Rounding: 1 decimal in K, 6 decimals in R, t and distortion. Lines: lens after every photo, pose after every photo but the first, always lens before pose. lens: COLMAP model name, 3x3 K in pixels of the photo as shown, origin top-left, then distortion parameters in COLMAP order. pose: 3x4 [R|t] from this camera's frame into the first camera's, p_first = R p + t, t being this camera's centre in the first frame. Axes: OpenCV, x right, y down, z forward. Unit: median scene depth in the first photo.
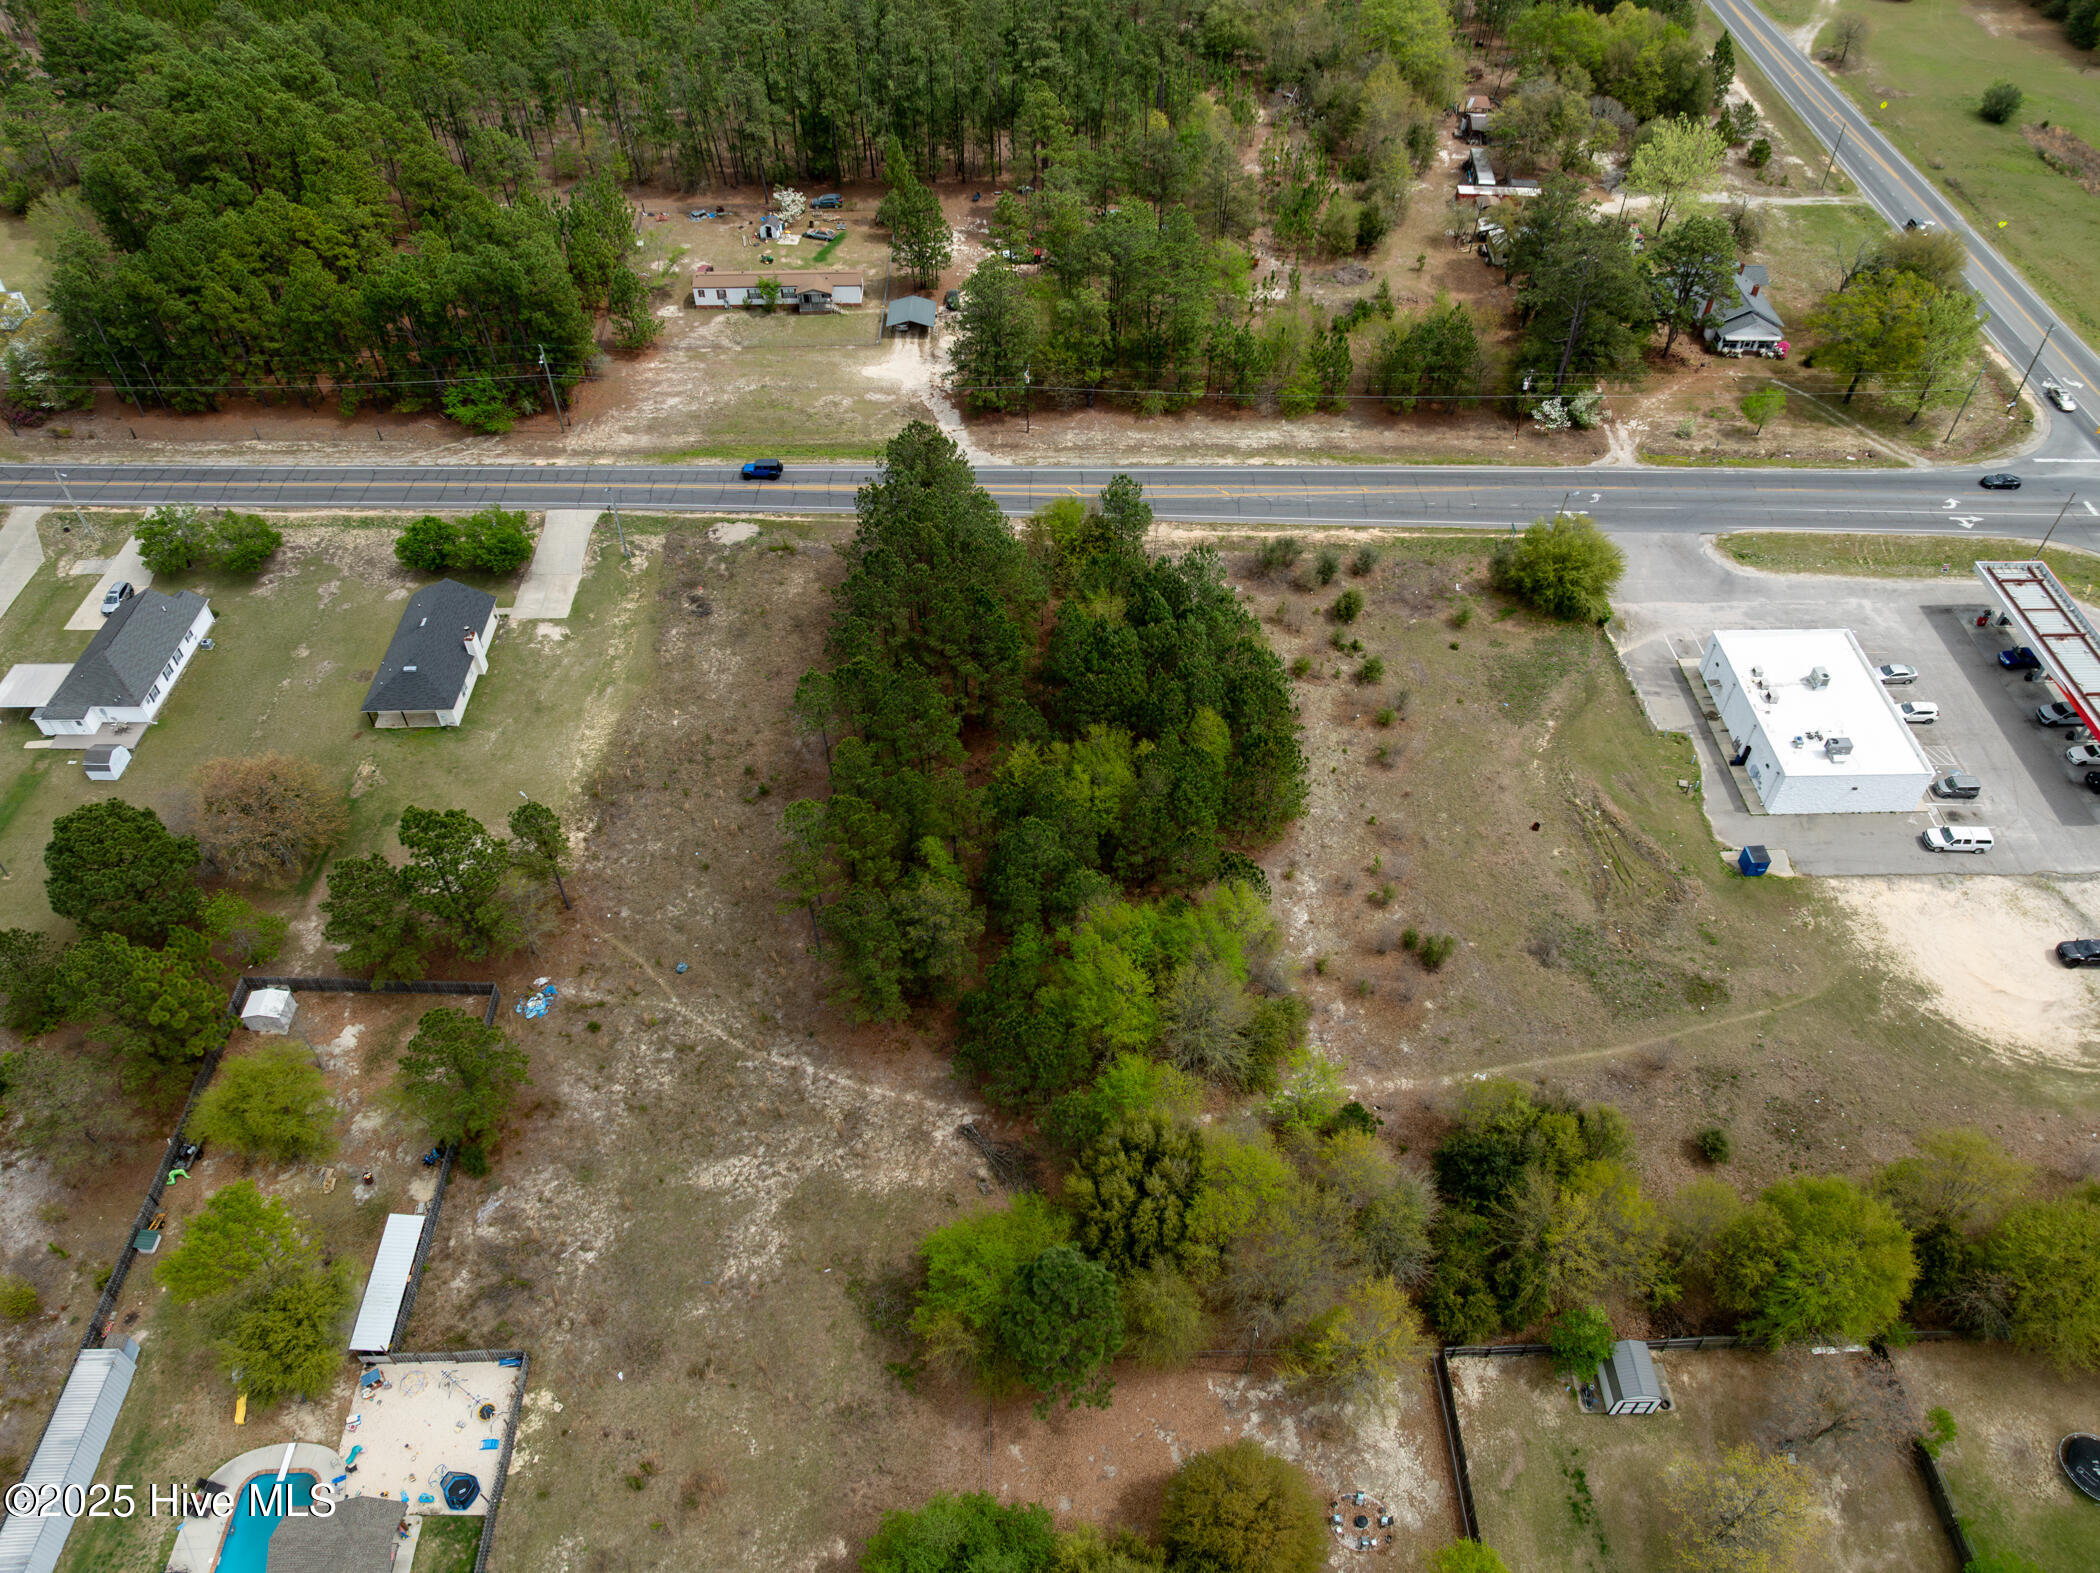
lens RADIAL K [[1479.2, 0, 1047.7], [0, 1479.2, 790.5], [0, 0, 1]] dist [-0.038088, -0.002334]
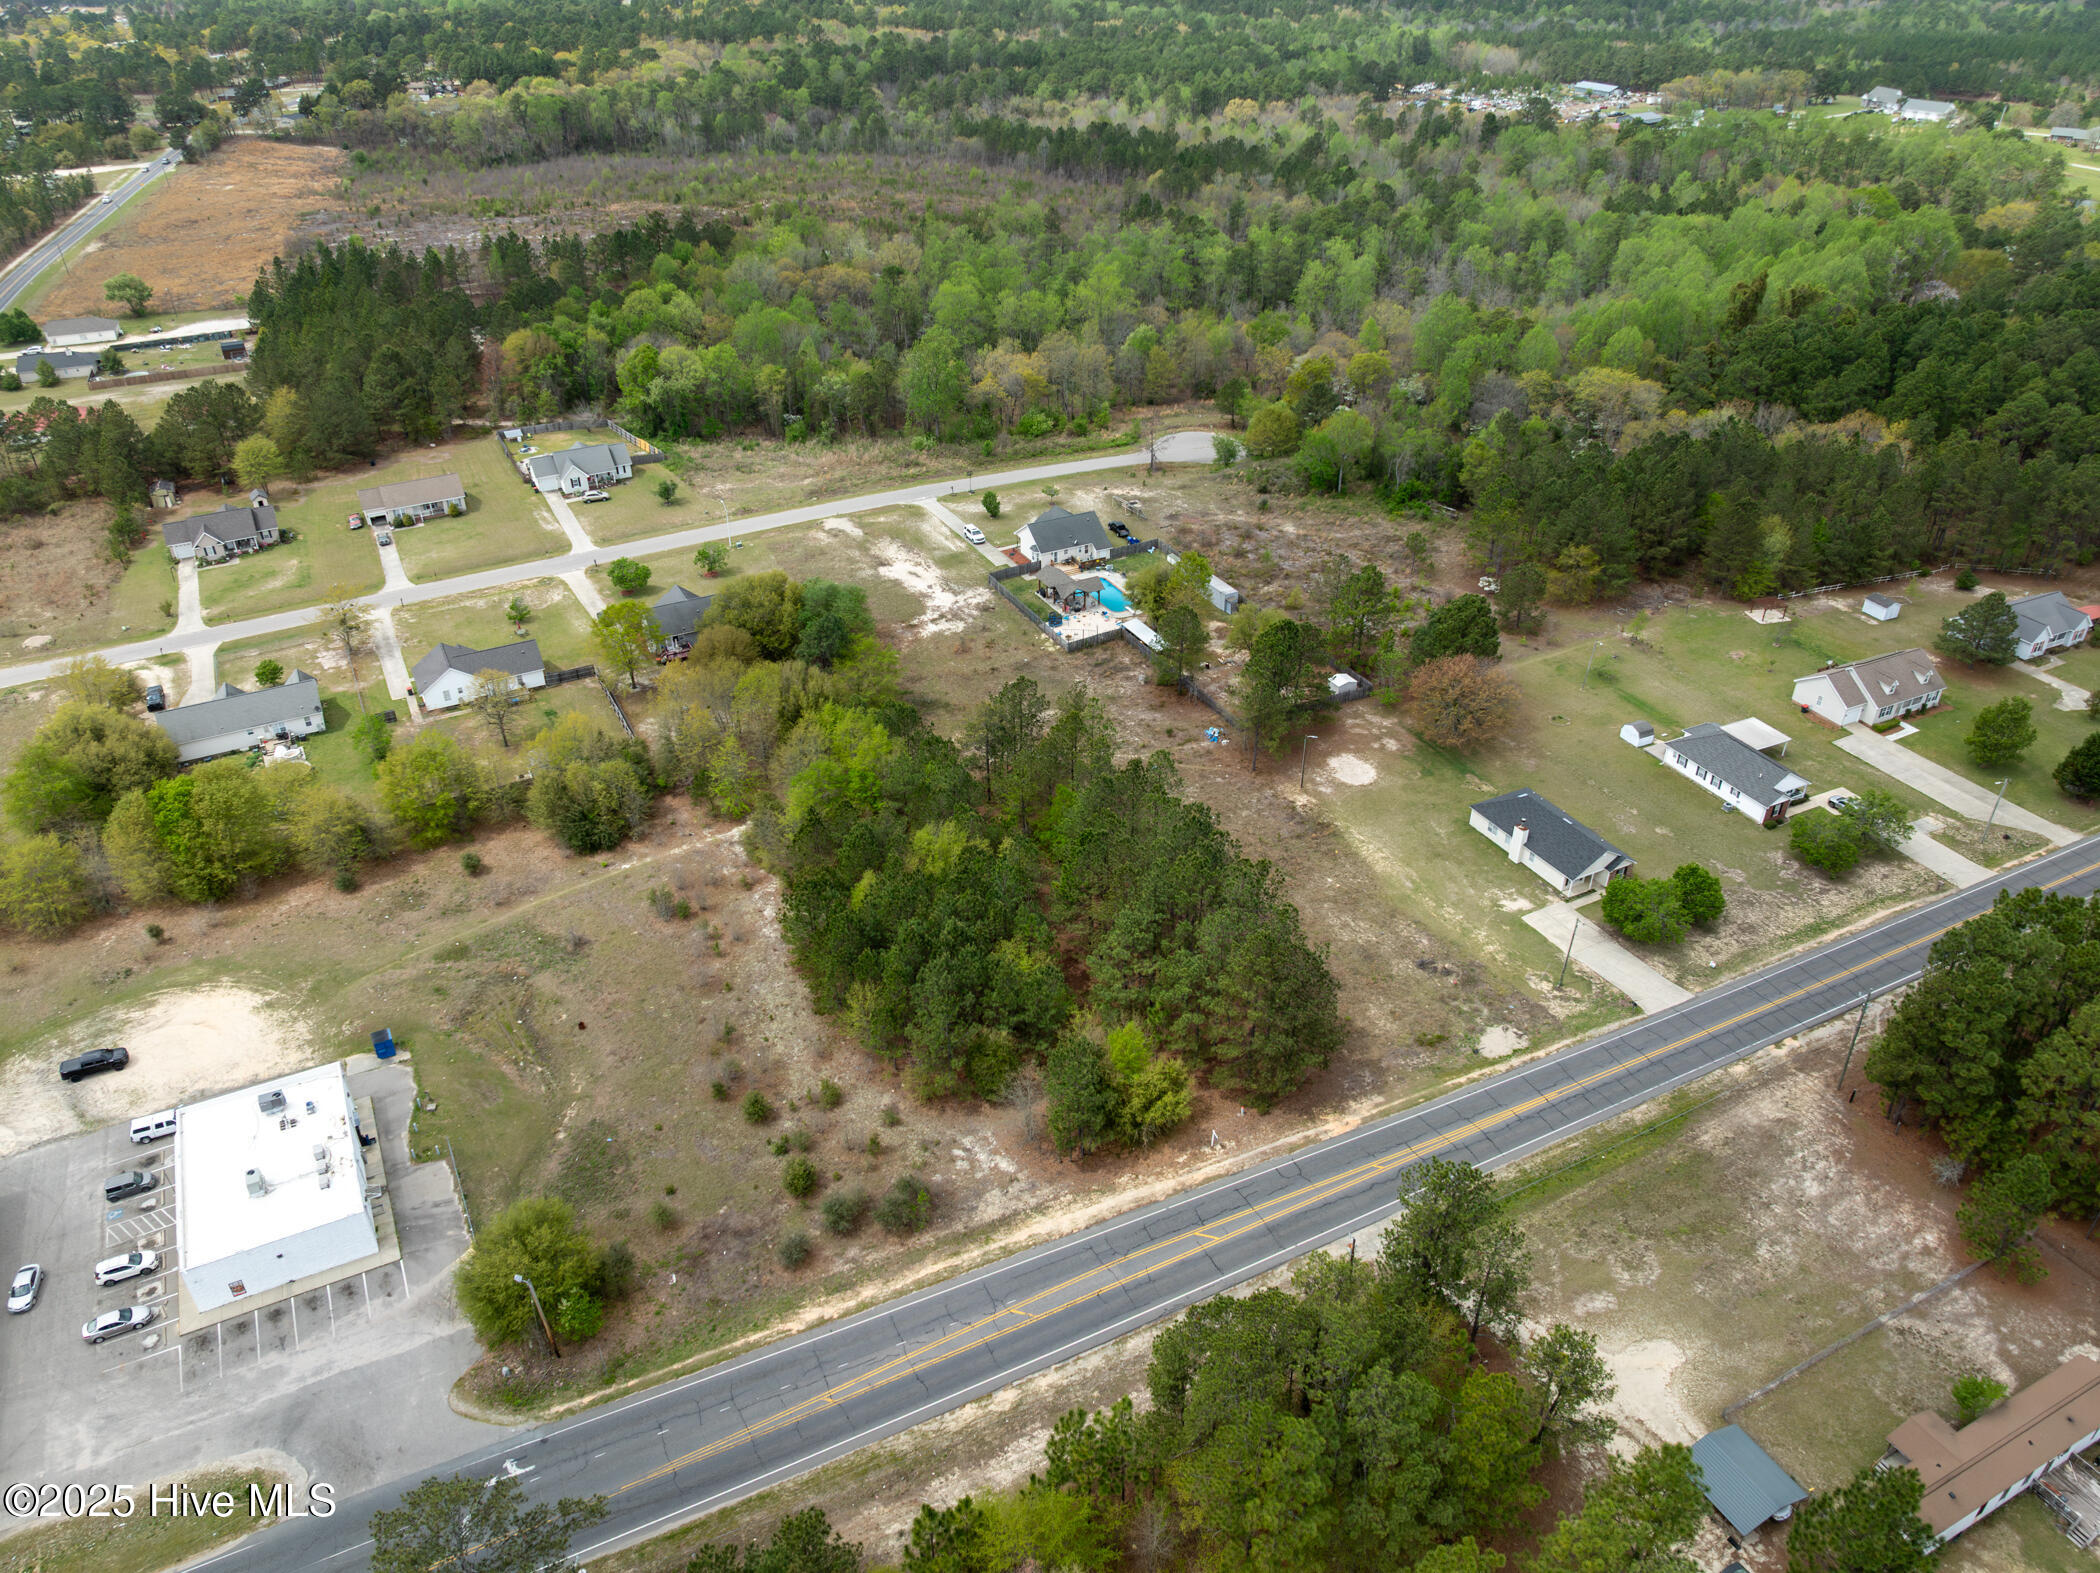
lens RADIAL K [[1479.2, 0, 1047.7], [0, 1479.2, 790.5], [0, 0, 1]] dist [-0.038088, -0.002334]
pose [[-0.896462, 0.246830, -0.368009, 0.339691], [-0.312250, 0.237399, 0.919860, -1.013190], [0.314414, 0.939530, -0.135747, 0.976172]]
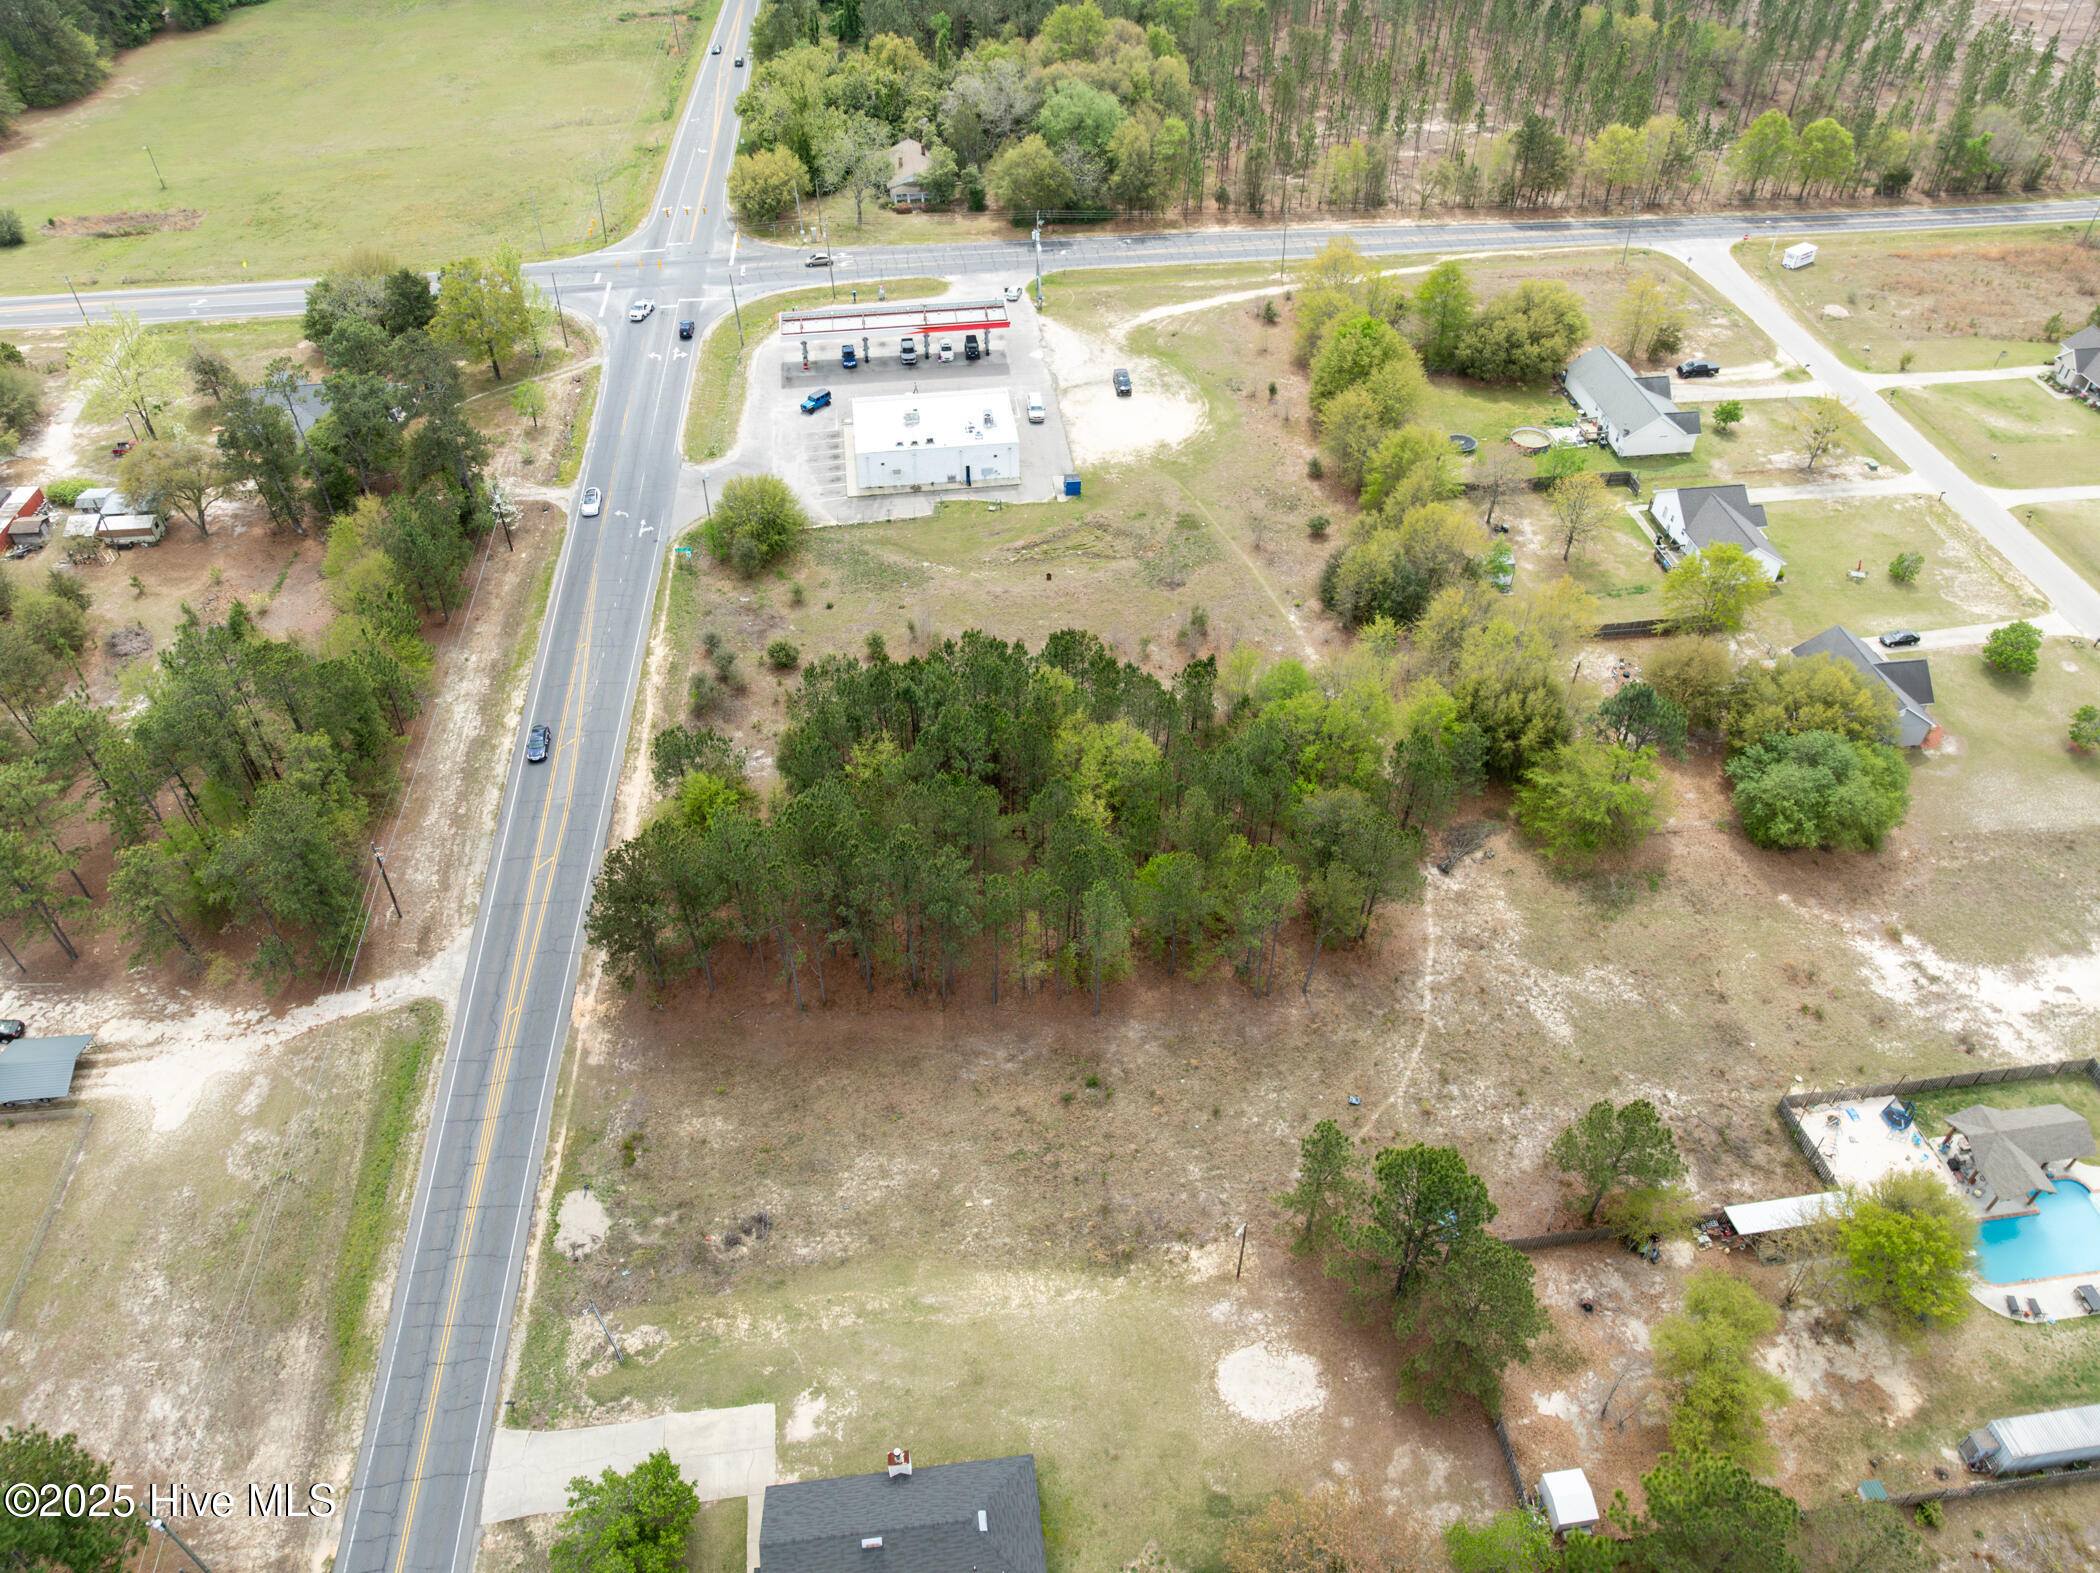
lens RADIAL K [[1489.1, 0, 1049.4], [0, 1489.1, 784.9], [0, 0, 1]] dist [-0.038887, 0.002830]
pose [[-0.110691, -0.673711, 0.730658, -0.646738], [0.719184, 0.453111, 0.526749, -0.507357], [-0.685946, 0.583783, 0.434367, 0.489648]]
